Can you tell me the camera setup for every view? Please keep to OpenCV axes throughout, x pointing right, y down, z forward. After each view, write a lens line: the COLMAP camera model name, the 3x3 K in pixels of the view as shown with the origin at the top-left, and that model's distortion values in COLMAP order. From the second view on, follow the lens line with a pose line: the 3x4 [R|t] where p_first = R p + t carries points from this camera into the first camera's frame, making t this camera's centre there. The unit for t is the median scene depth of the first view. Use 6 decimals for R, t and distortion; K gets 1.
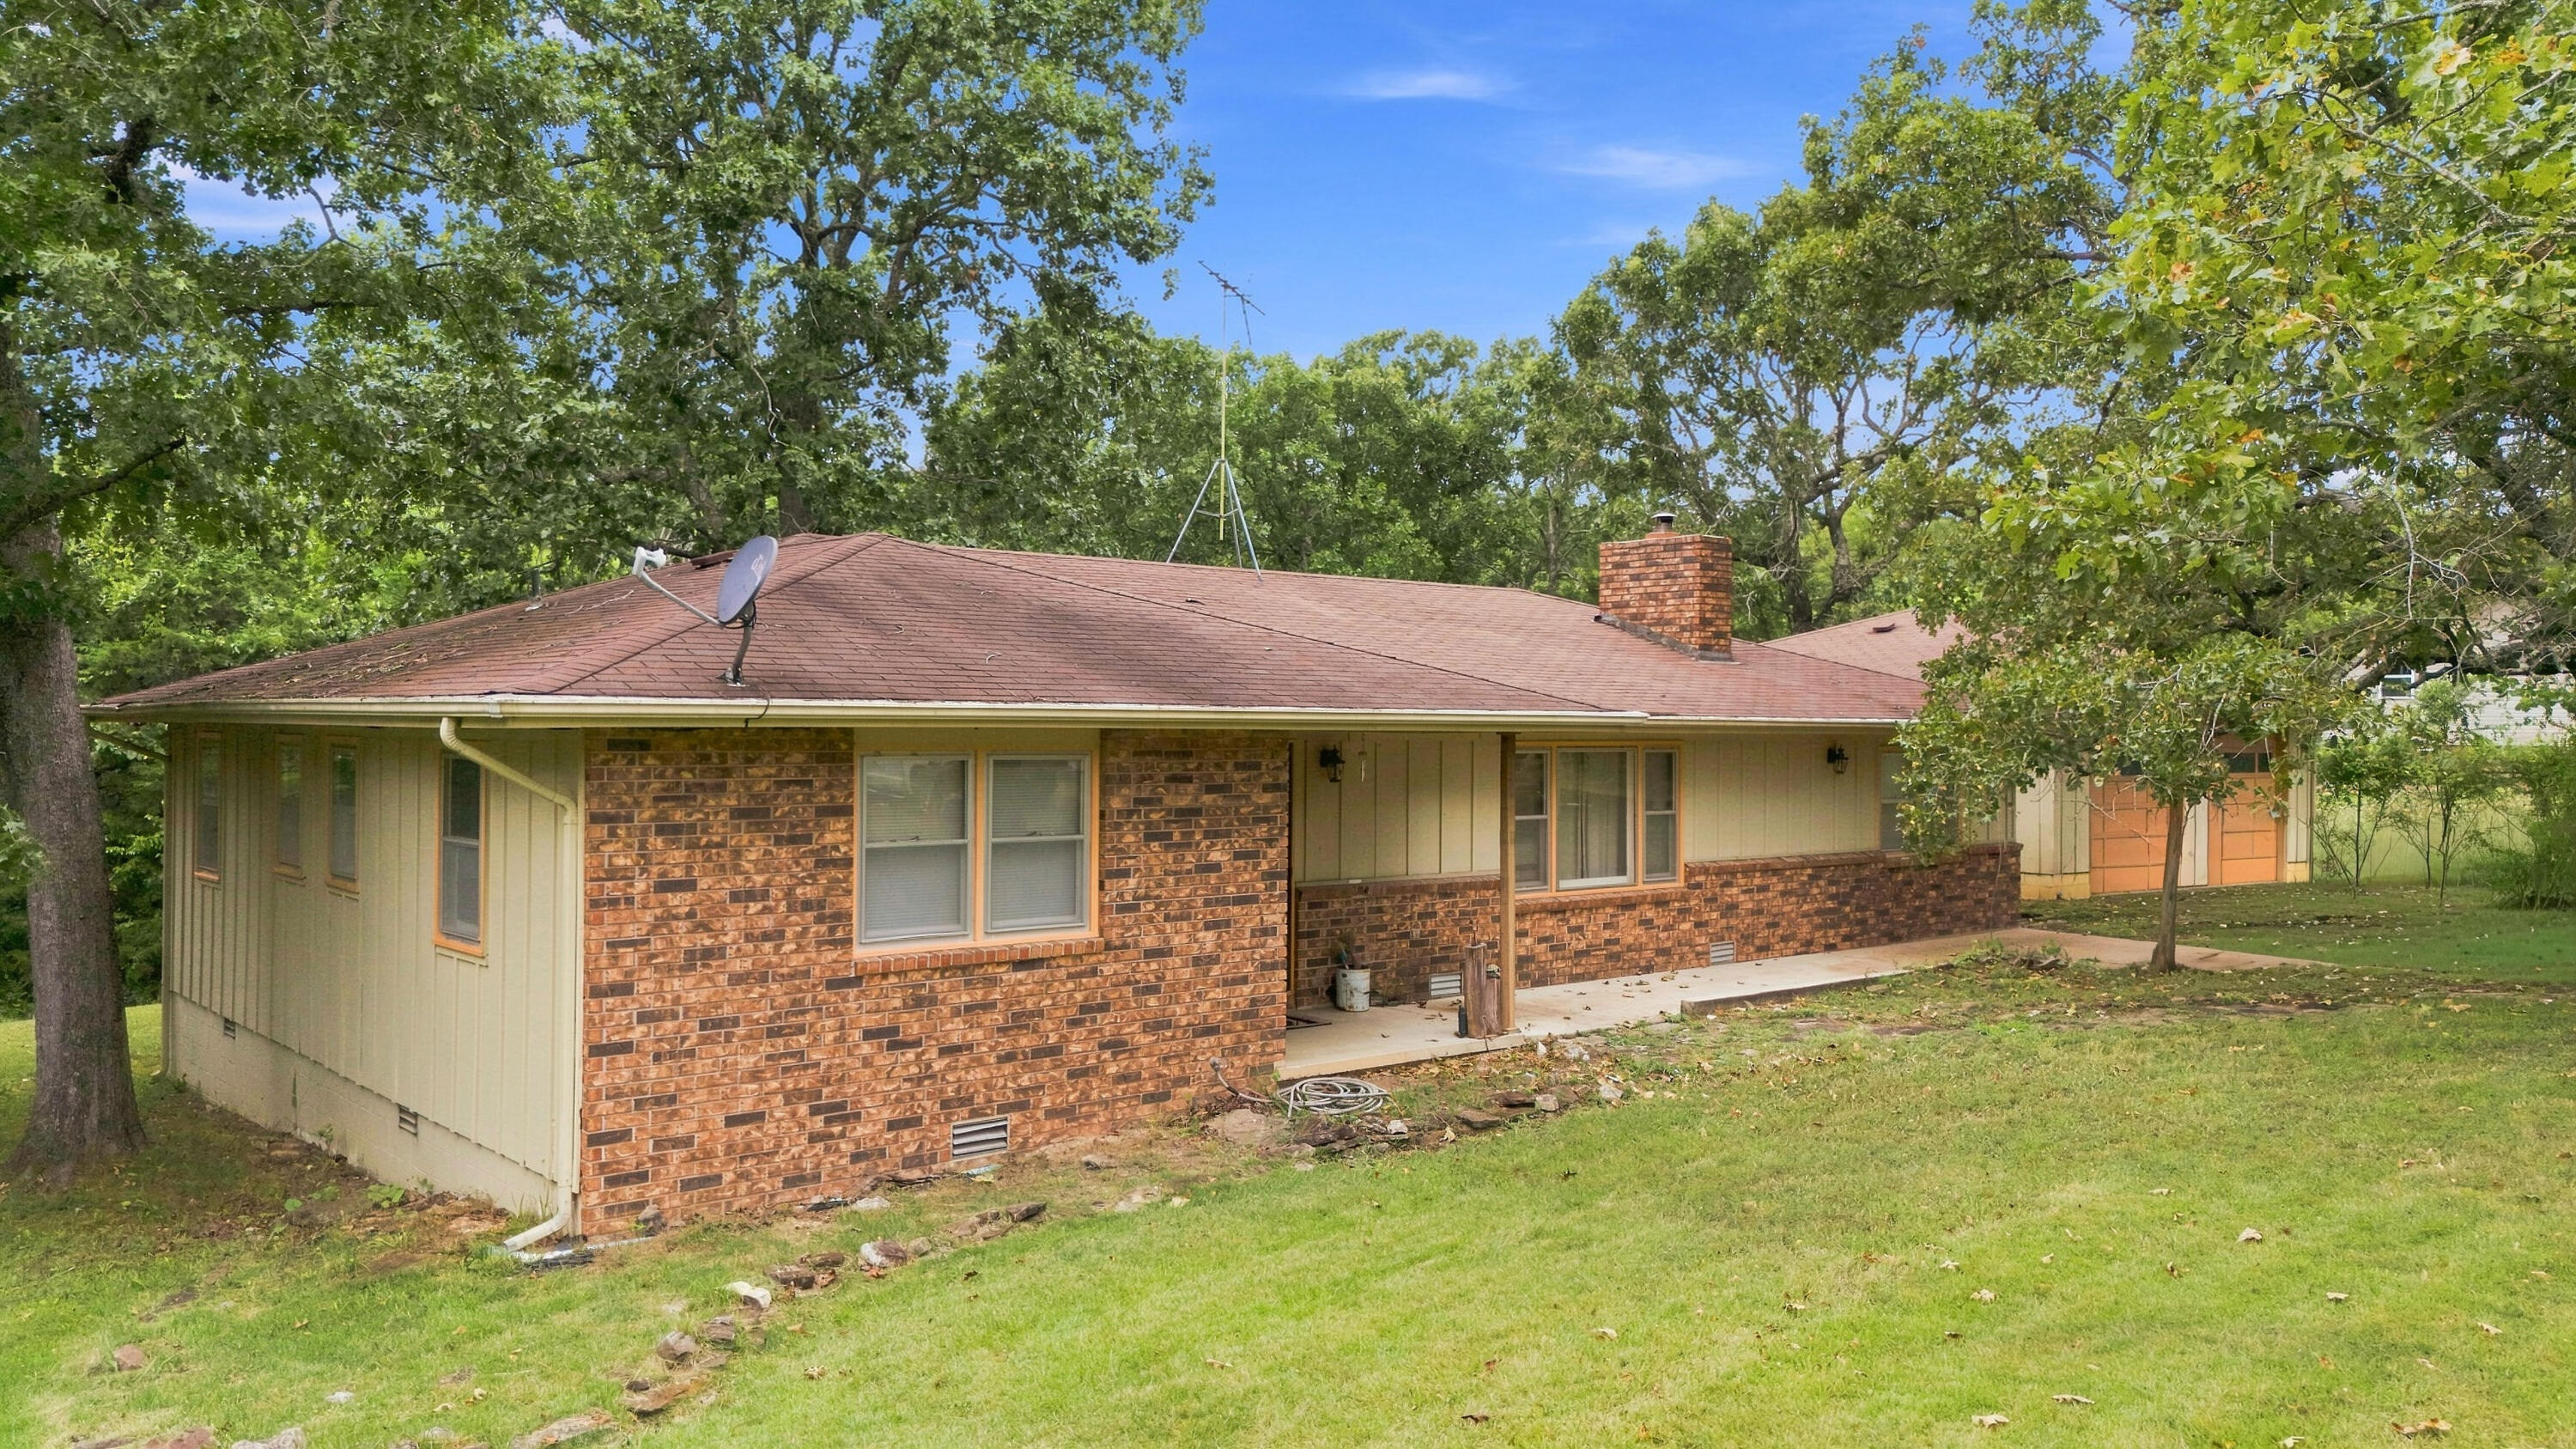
lens RADIAL K [[1907.9, 0, 1281.6], [0, 1907.9, 716.9], [0, 0, 1]] dist [0.034736, -0.010505]
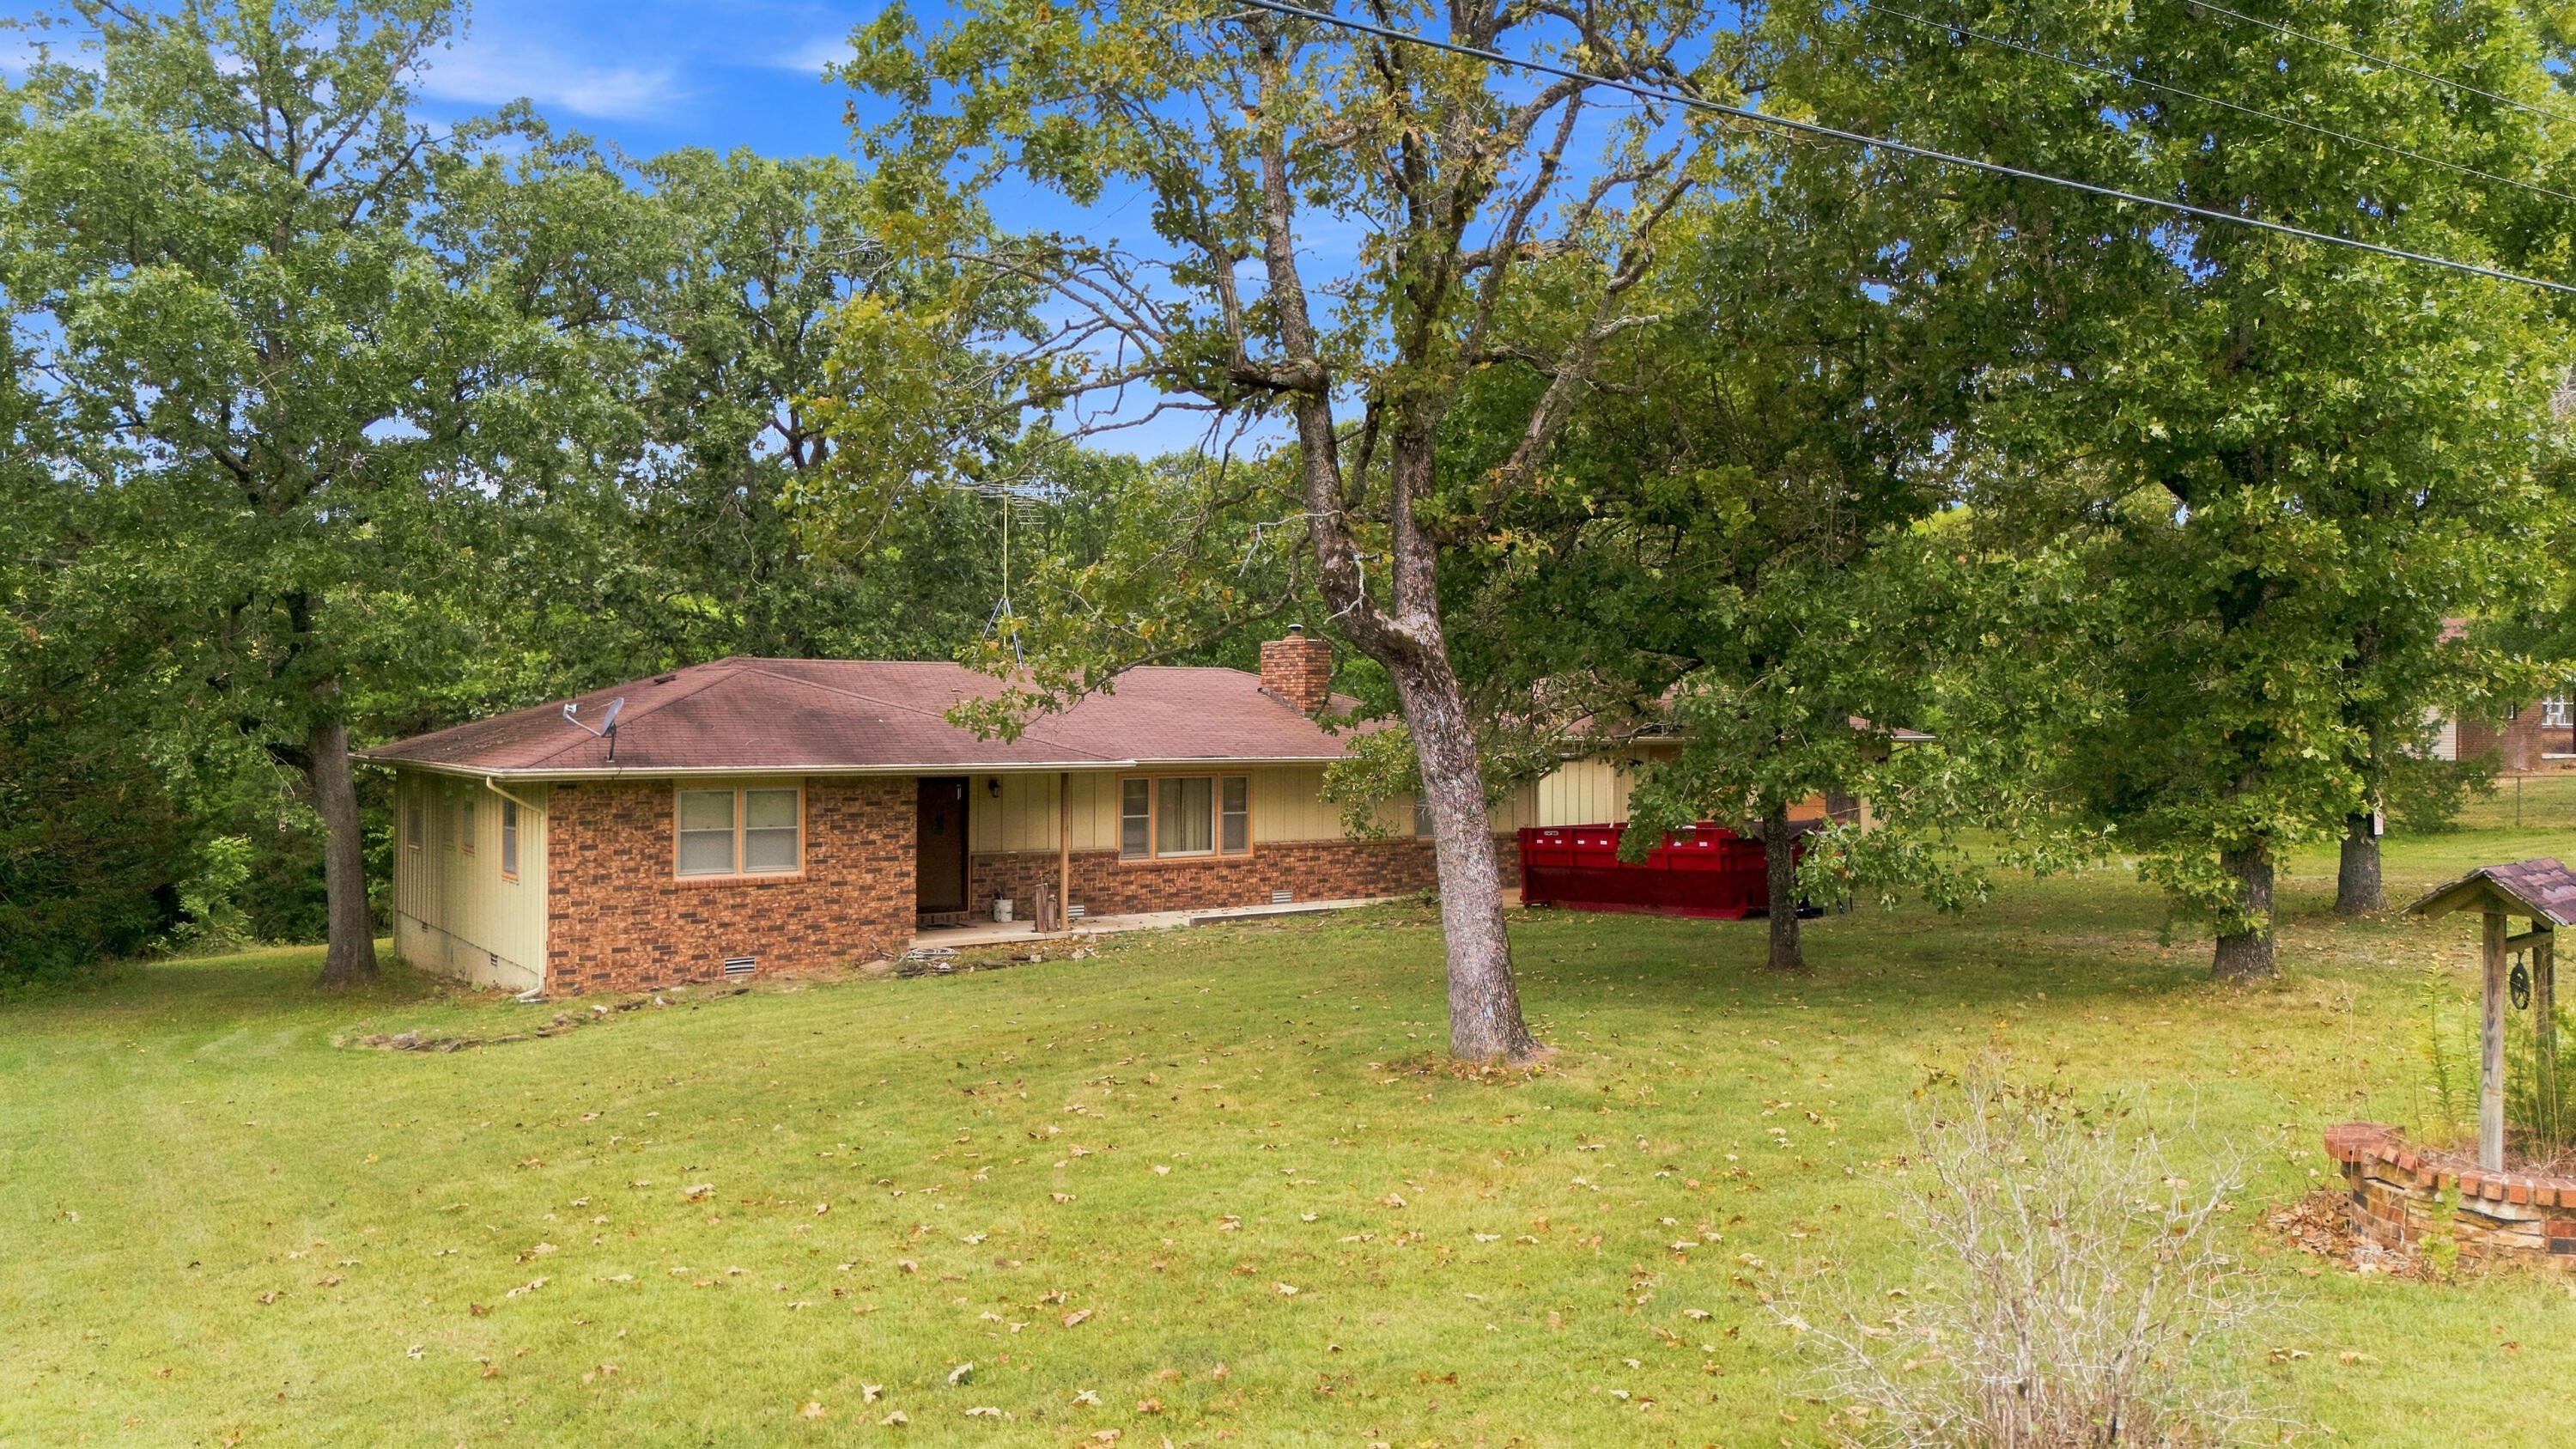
lens RADIAL K [[1907.9, 0, 1294.4], [0, 1907.9, 728.3], [0, 0, 1]] dist [0.034736, -0.010505]
pose [[0.994418, -0.003632, -0.105450, 0.671500], [0.004693, 0.999941, 0.009815, -0.064751], [0.105408, -0.010255, 0.994376, -1.047307]]
